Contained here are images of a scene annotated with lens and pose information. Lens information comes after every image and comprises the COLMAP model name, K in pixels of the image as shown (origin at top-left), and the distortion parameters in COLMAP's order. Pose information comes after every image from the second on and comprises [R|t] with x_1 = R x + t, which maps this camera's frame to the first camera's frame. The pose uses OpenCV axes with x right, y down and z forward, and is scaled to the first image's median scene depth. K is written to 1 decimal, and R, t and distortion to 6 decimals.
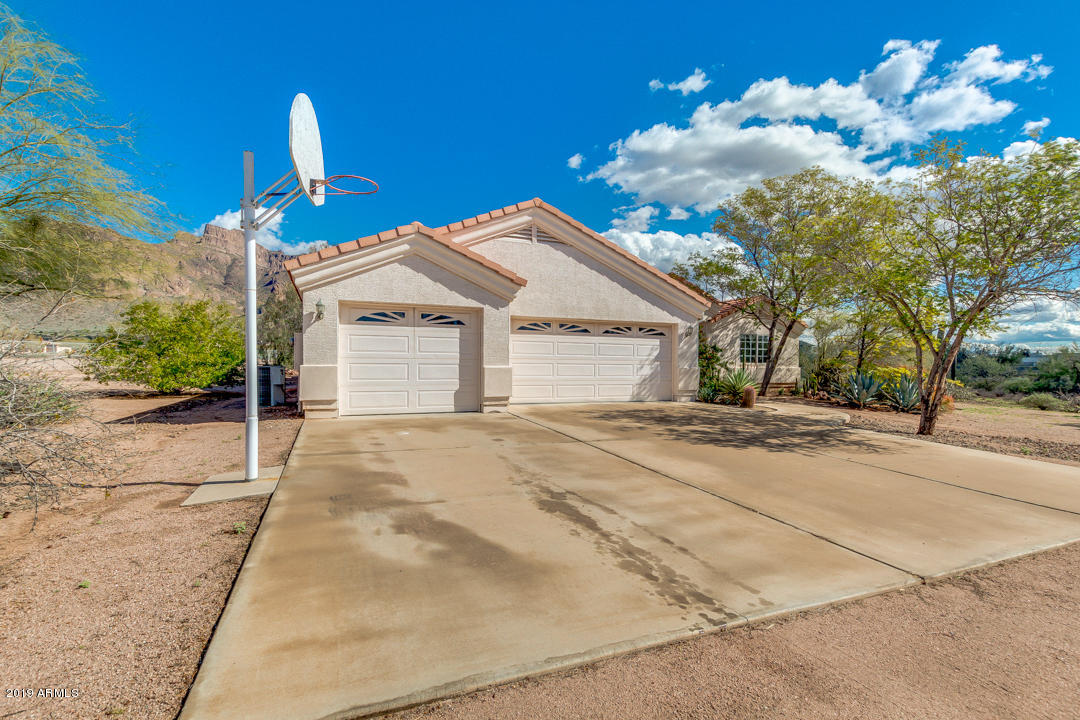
lens RADIAL K [[491.2, 0, 538.8], [0, 491.2, 358.5], [0, 0, 1]] dist [-0.003350, -0.002182]
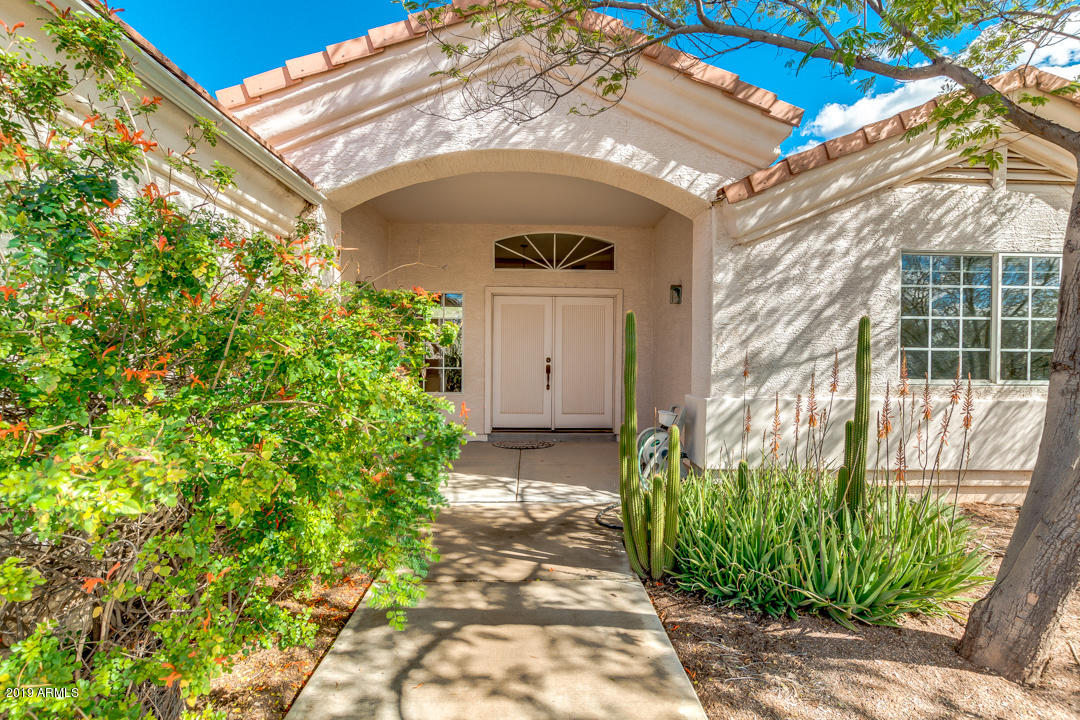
lens RADIAL K [[491.2, 0, 540.1], [0, 491.2, 360.3], [0, 0, 1]] dist [-0.003350, -0.002182]
pose [[0.924502, 0.002368, -0.381169, 0.341593], [-0.003943, 0.999987, -0.003351, 0.001887], [0.381156, 0.004601, 0.924499, 0.723678]]
